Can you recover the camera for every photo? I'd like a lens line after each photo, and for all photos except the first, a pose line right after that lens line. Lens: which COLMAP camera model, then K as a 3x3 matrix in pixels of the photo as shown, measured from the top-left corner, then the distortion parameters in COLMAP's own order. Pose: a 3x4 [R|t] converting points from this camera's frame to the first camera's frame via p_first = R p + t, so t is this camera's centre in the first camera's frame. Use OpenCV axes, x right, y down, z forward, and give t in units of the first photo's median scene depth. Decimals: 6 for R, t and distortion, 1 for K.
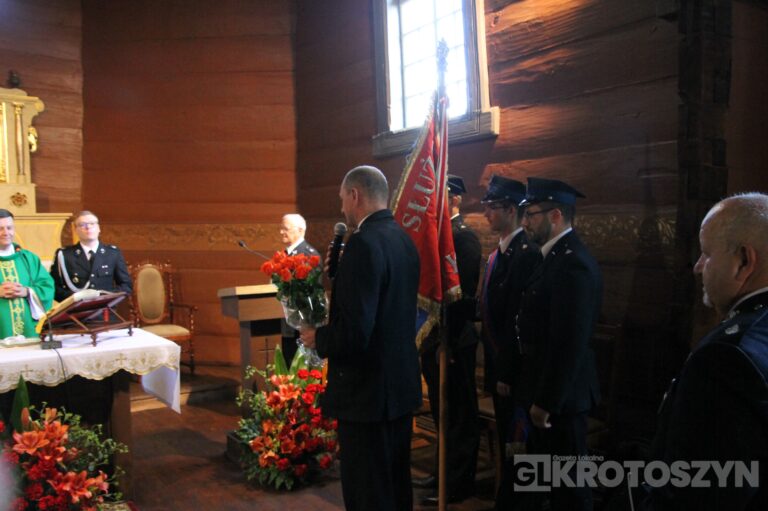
lens RADIAL K [[699.2, 0, 384.0], [0, 699.2, 255.5], [0, 0, 1]] dist [-0.108104, 0.184776]
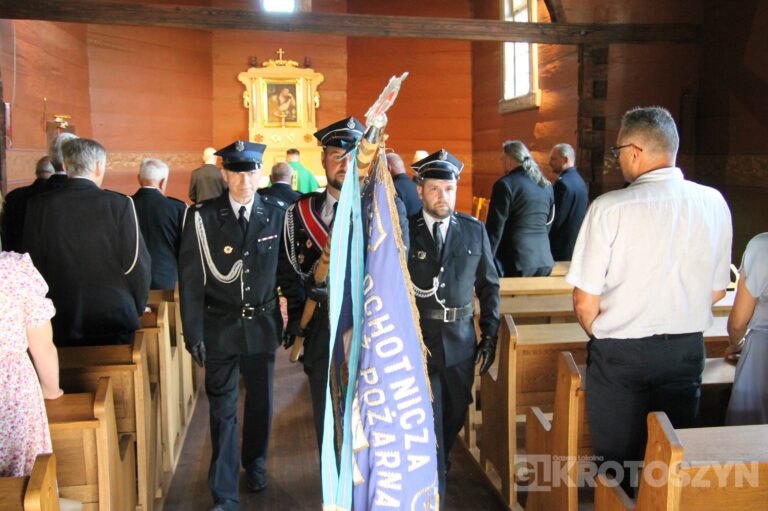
lens RADIAL K [[811.8, 0, 391.9], [0, 811.8, 254.2], [0, 0, 1]] dist [0.004443, 0.014122]
pose [[0.907770, 0.060323, -0.415108, 0.597195], [-0.023406, 0.995348, 0.093458, 0.010659], [0.418814, -0.075122, 0.904959, -0.872303]]
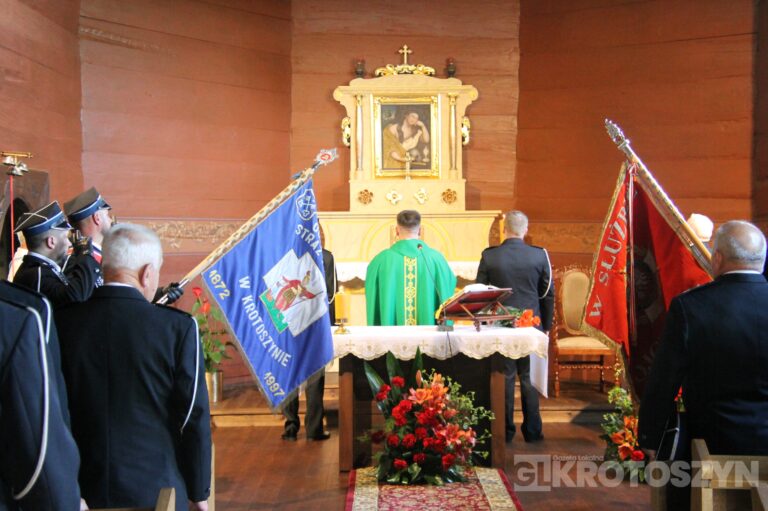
lens RADIAL K [[1230.3, 0, 384.0], [0, 1230.3, 255.5], [0, 0, 1]] dist [0.249411, 0.016062]
pose [[0.832379, 0.021934, -0.553772, 0.430736], [-0.028310, 0.999595, -0.002961, 0.010212], [0.553483, 0.018142, 0.832663, -0.592685]]
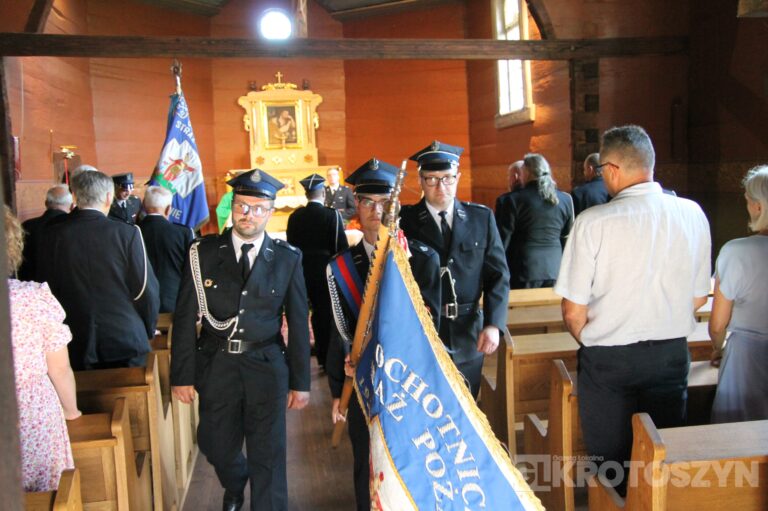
lens RADIAL K [[815.4, 0, 384.0], [0, 815.4, 255.5], [0, 0, 1]] dist [0.013648, 0.005910]
pose [[0.902379, 0.023522, -0.430300, 0.620028], [0.010360, 0.997037, 0.076228, 0.004717], [0.430818, -0.073244, 0.899462, -0.904625]]
